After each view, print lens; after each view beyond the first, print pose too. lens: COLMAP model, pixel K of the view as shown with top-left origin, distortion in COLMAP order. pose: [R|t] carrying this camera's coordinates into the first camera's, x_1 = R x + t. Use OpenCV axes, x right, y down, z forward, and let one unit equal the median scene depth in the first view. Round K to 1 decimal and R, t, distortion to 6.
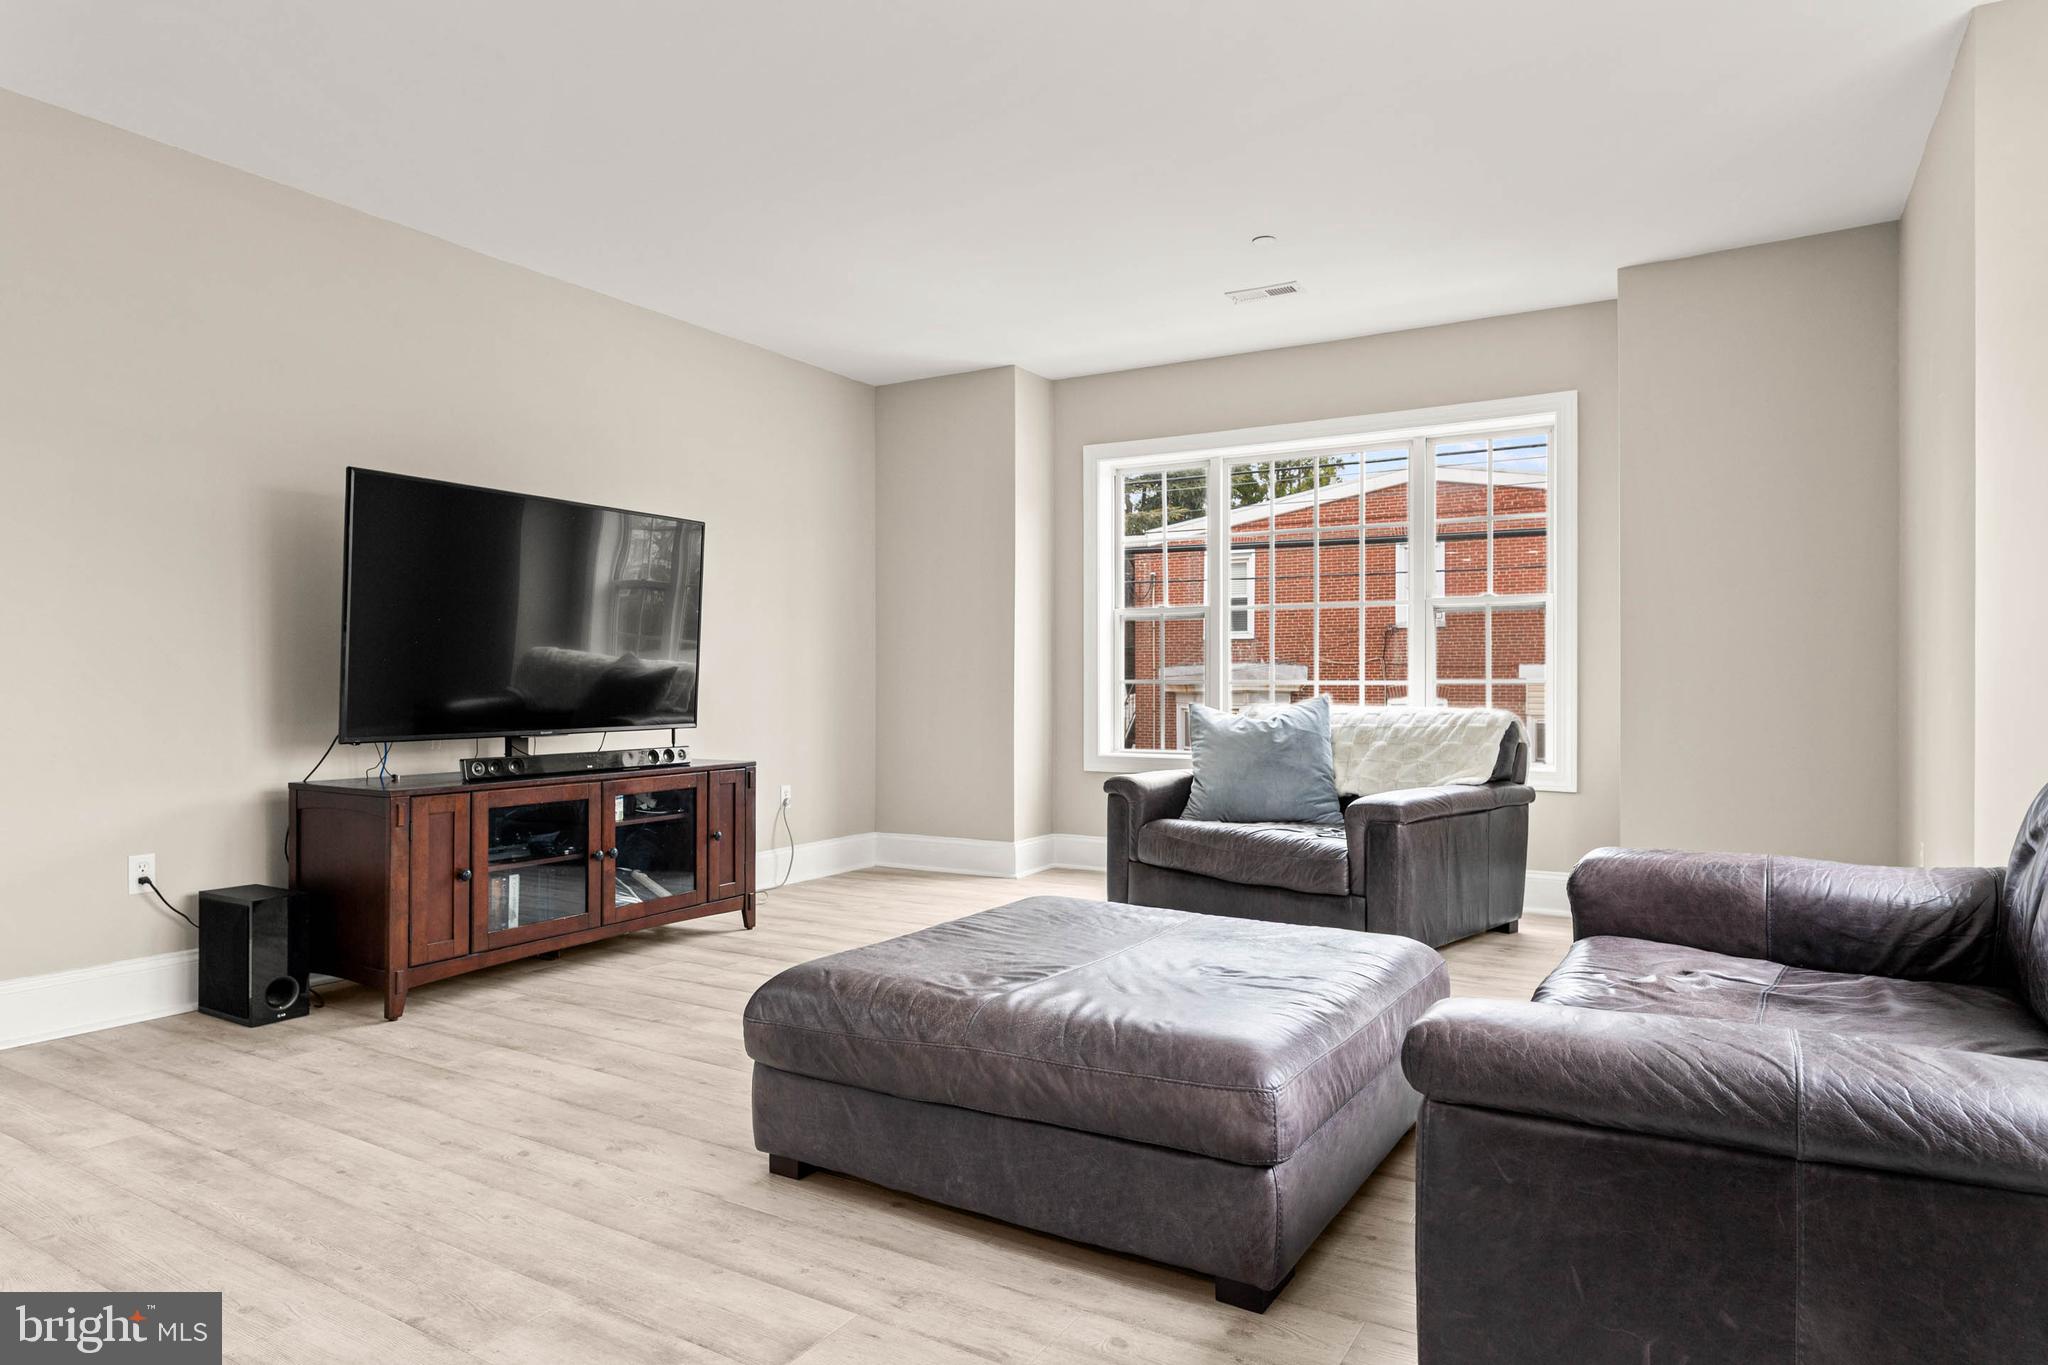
lens RADIAL K [[1186.8, 0, 1024.0], [0, 1186.8, 682.5], [0, 0, 1]] dist [-0.000485, 0.001174]
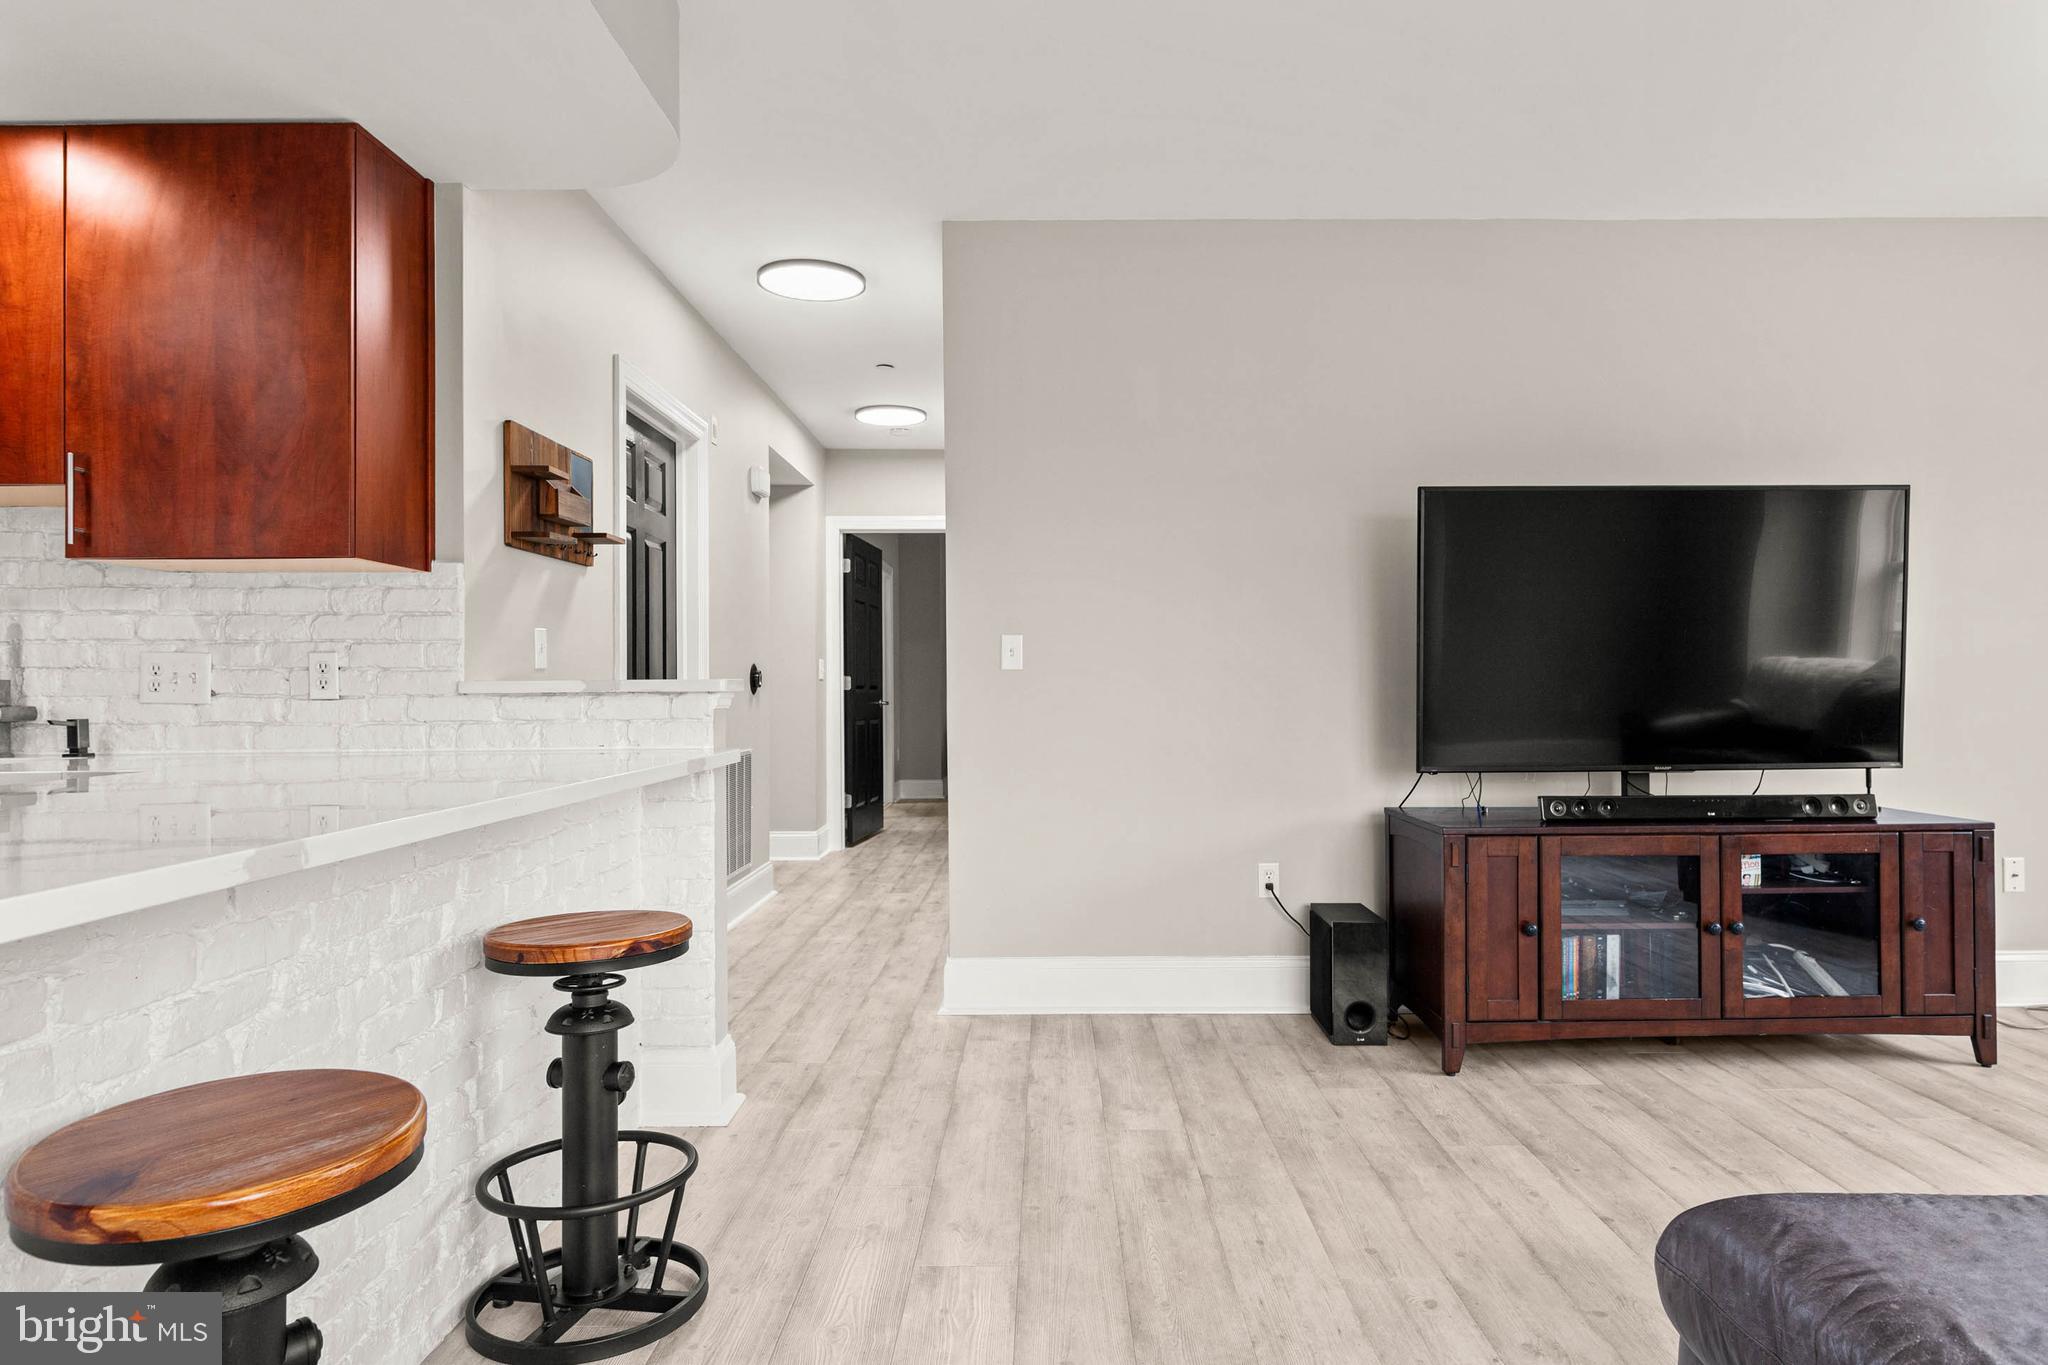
lens RADIAL K [[1190.1, 0, 1047.4], [0, 1190.1, 678.1], [0, 0, 1]] dist [-0.000287, -0.001249]
pose [[0.528959, -0.011472, -0.848570, 0.089730], [0.004722, 0.999933, -0.010575, -0.016426], [0.848634, 0.001587, 0.528978, 0.225809]]
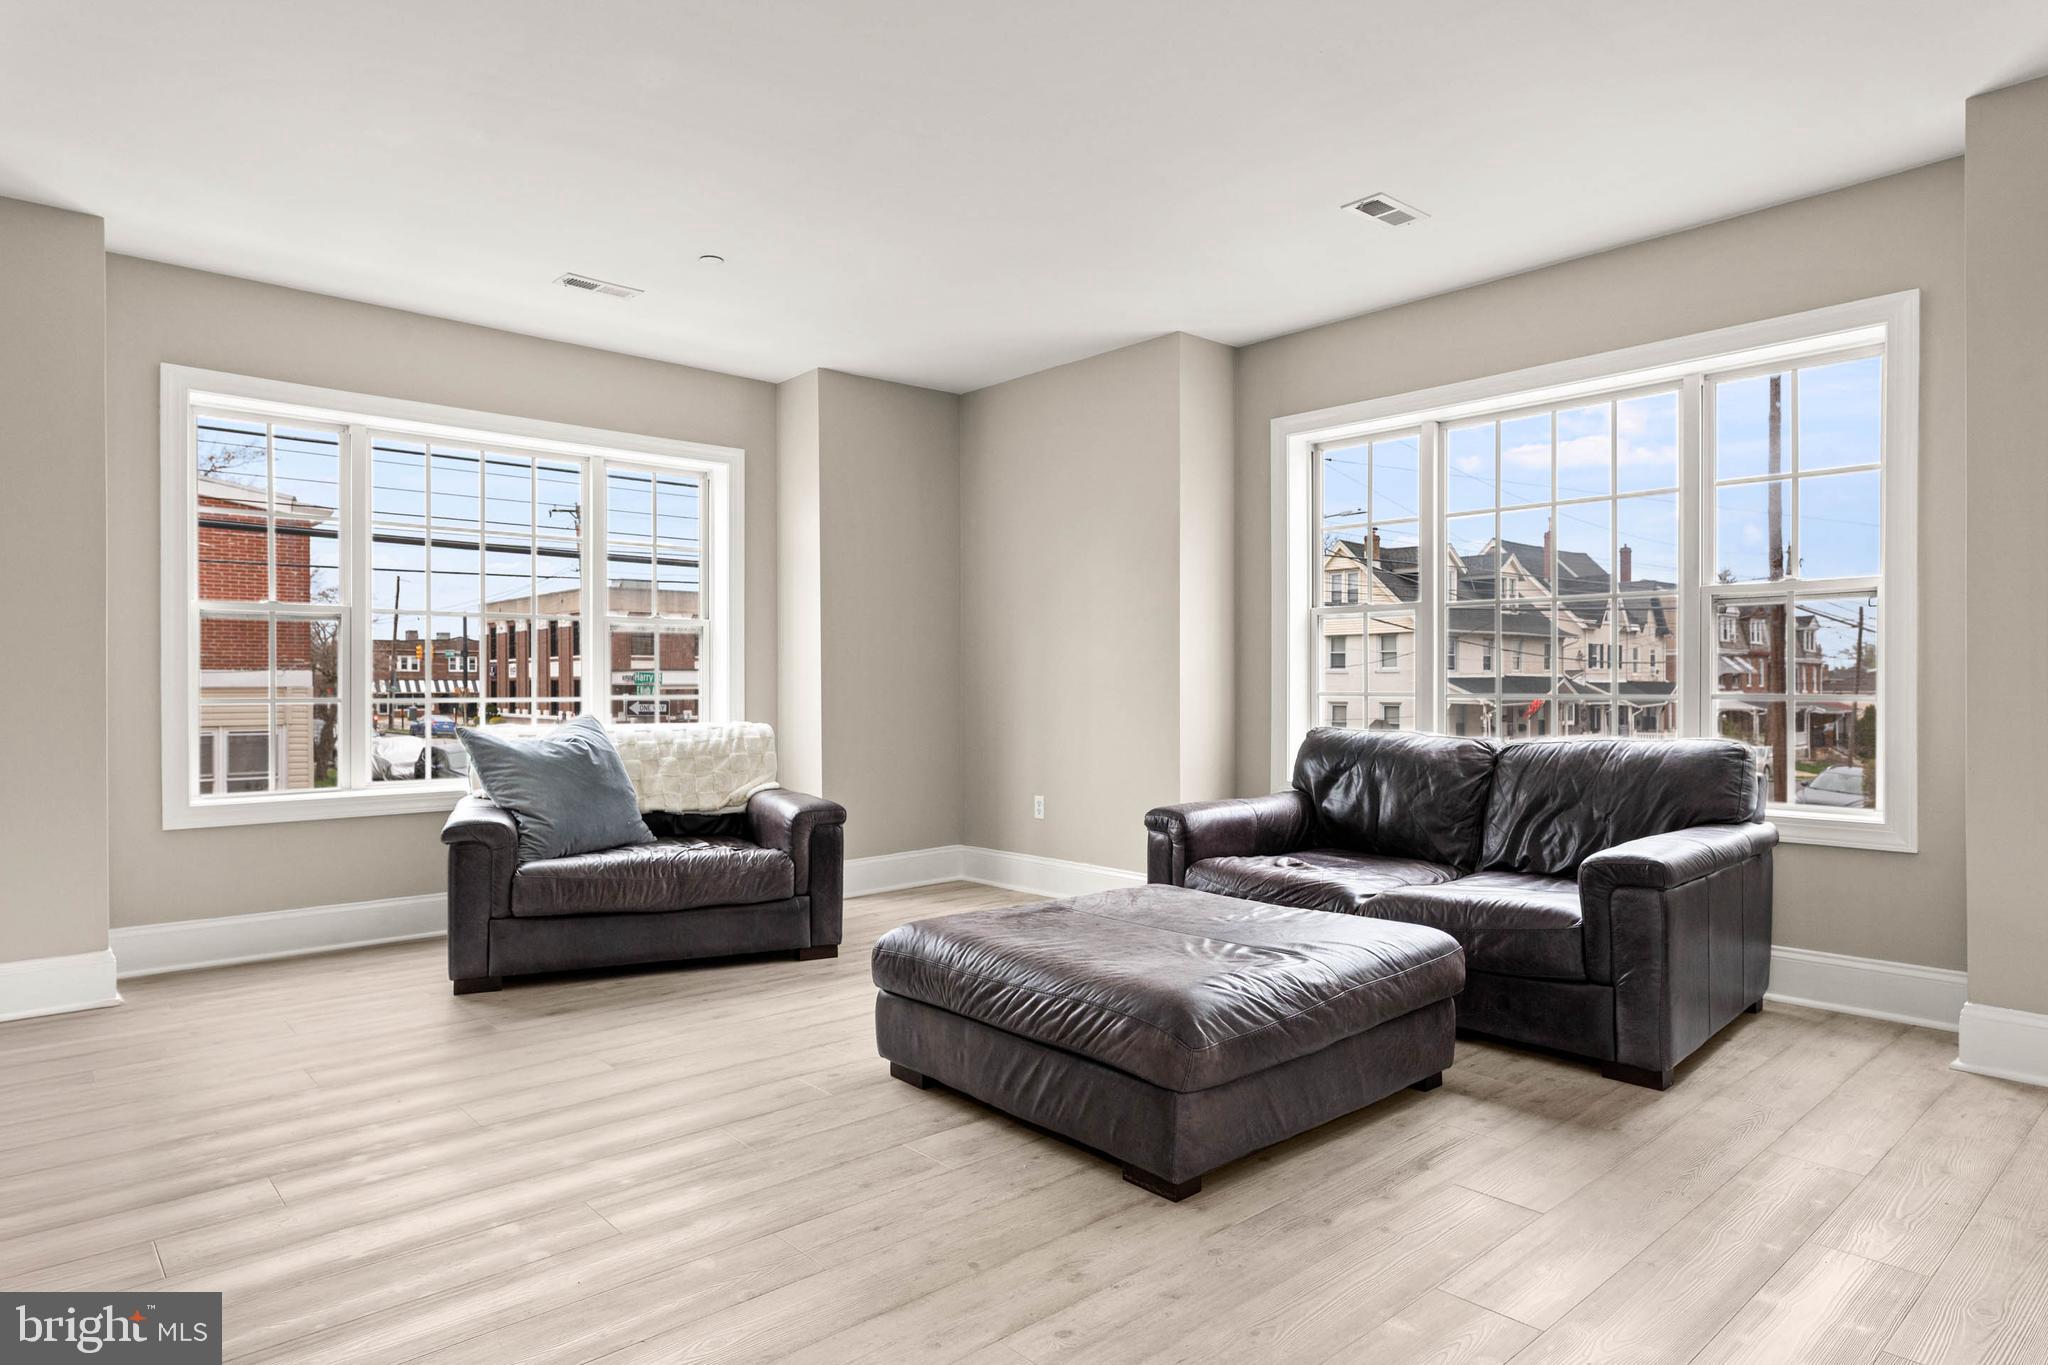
lens RADIAL K [[1186.8, 0, 1024.0], [0, 1186.8, 682.5], [0, 0, 1]] dist [-0.000485, 0.001174]
pose [[0.289619, 0.002409, 0.957139, -0.767741], [0.001408, 0.999995, -0.002943, -0.016105], [-0.957141, 0.002200, 0.289614, 0.525191]]
